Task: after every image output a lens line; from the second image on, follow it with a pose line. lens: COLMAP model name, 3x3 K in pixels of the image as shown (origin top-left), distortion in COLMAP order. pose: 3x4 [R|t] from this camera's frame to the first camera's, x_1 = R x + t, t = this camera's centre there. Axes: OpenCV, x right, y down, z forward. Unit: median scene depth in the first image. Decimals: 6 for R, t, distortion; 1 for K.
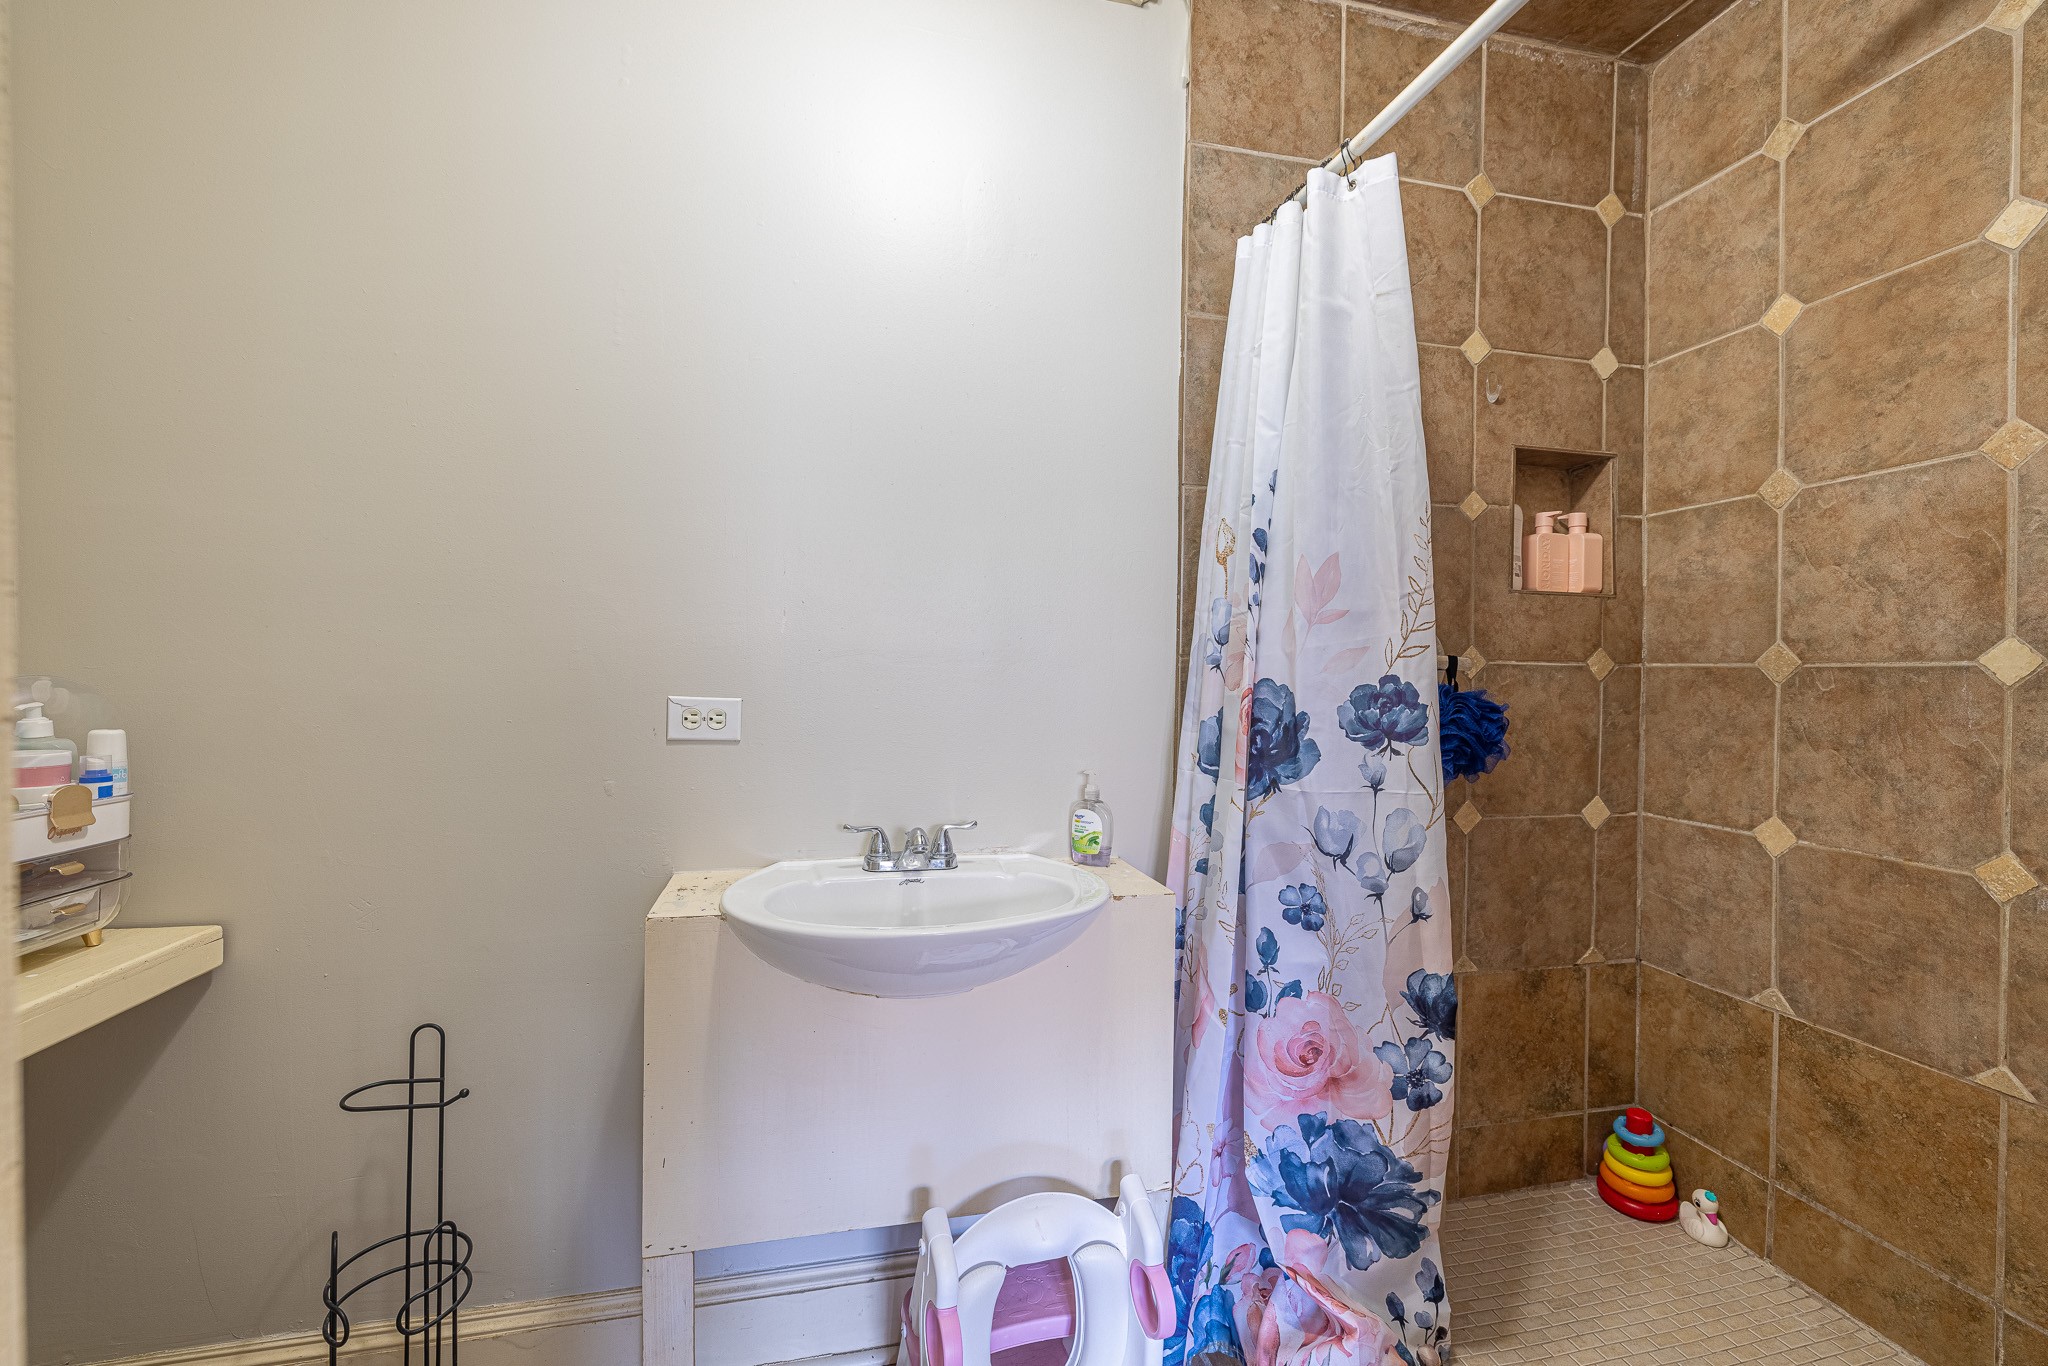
lens RADIAL K [[867.9, 0, 1010.4], [0, 867.9, 681.8], [0, 0, 1]] dist [0.002698, -0.000812]
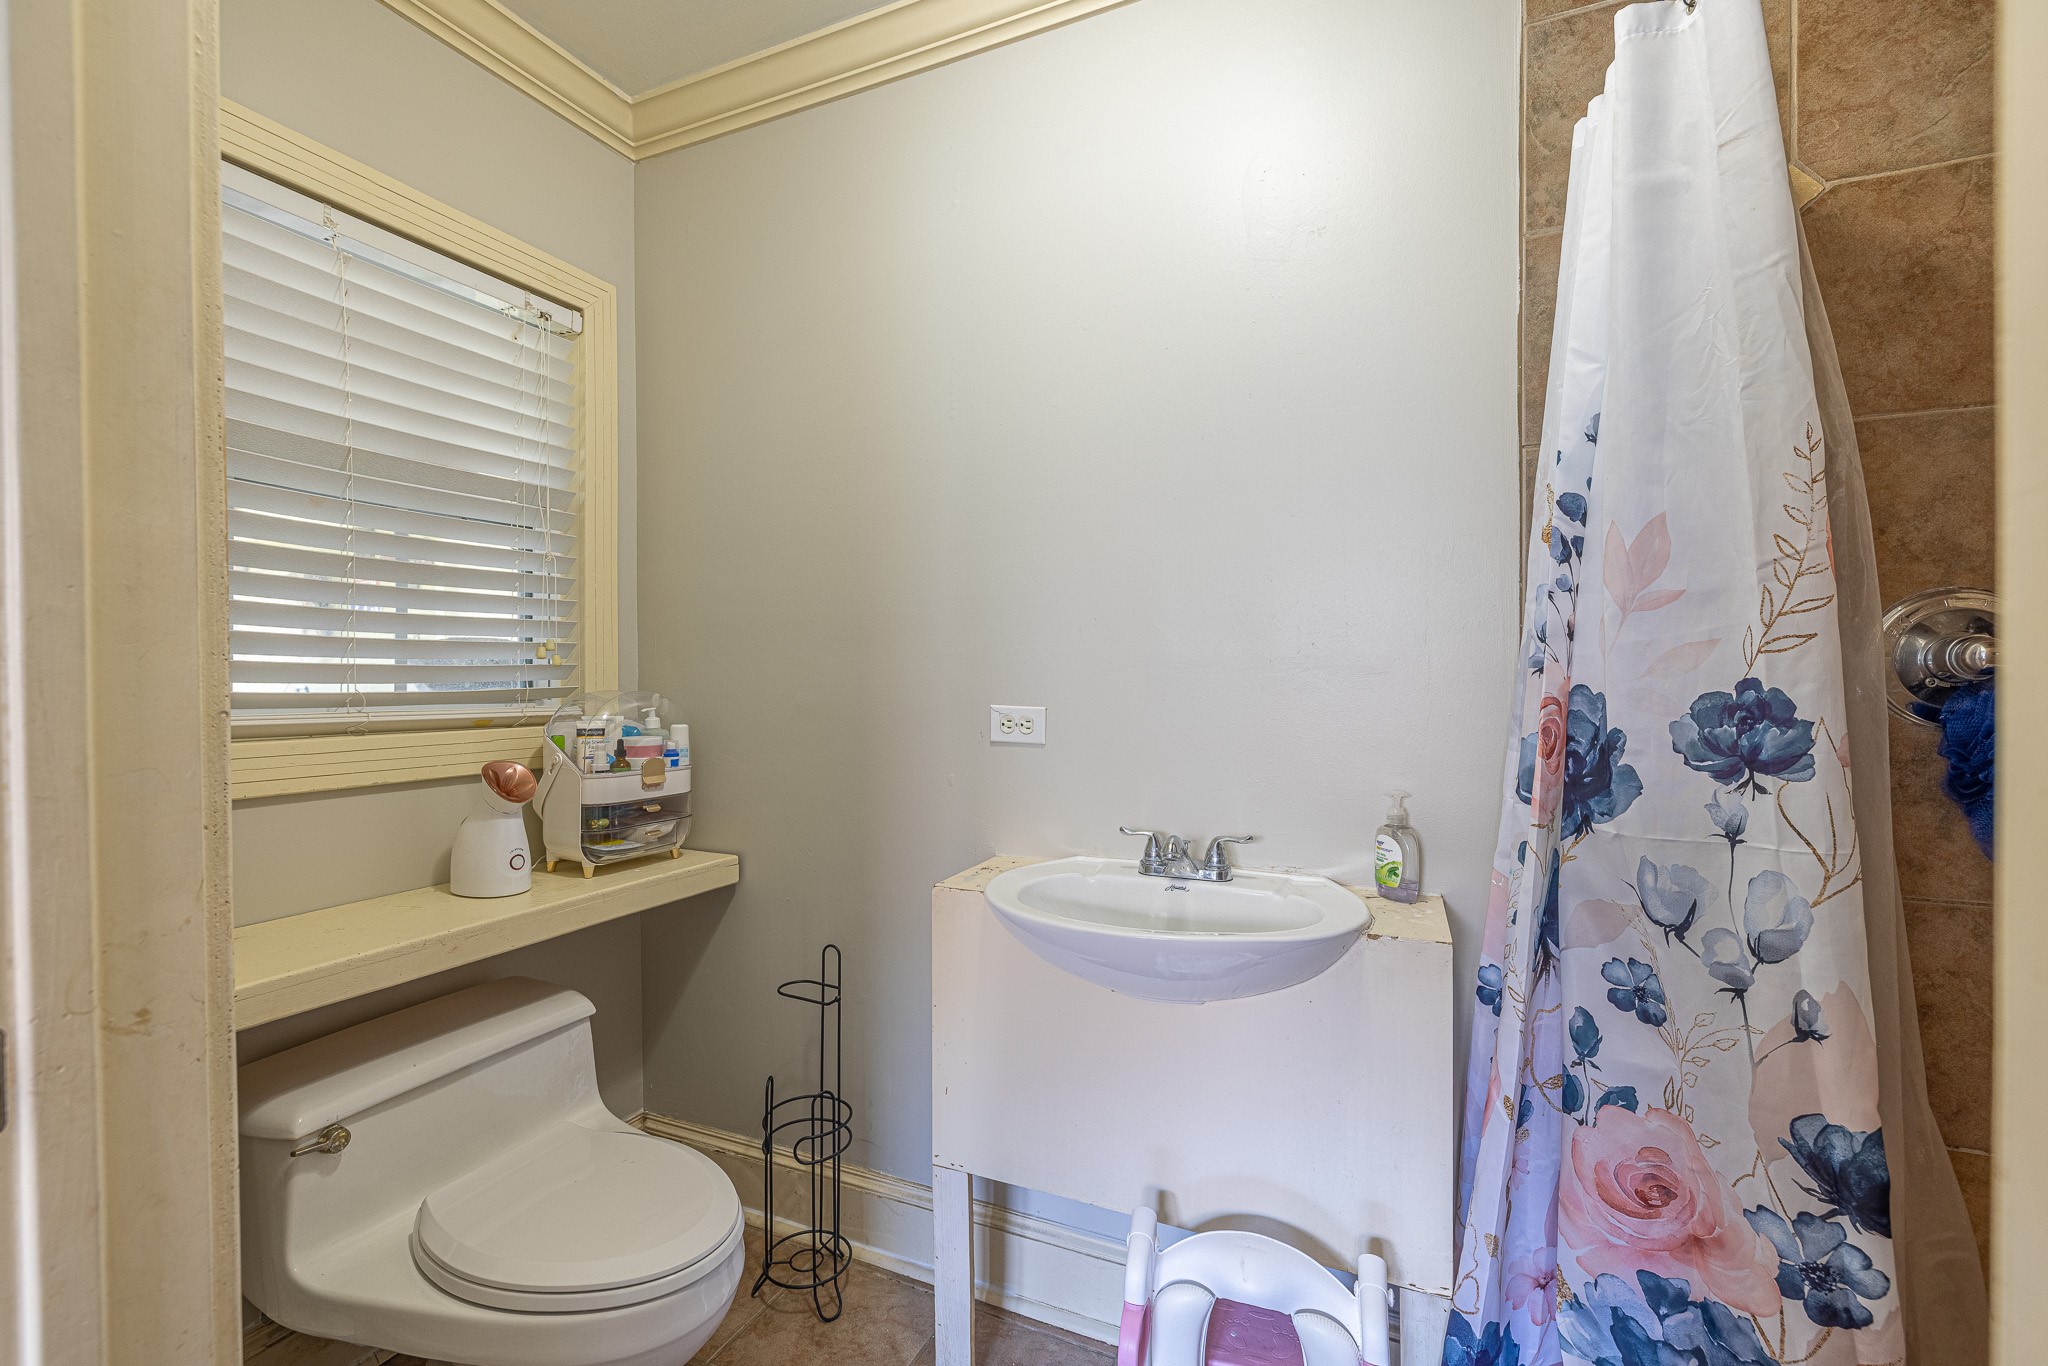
lens RADIAL K [[867.9, 0, 1010.4], [0, 867.9, 681.8], [0, 0, 1]] dist [0.002698, -0.000812]
pose [[0.796469, -0.012655, -0.604547, 0.377935], [0.006279, 0.999900, -0.012659, 0.000163], [0.604647, 0.006286, 0.796469, 0.080173]]
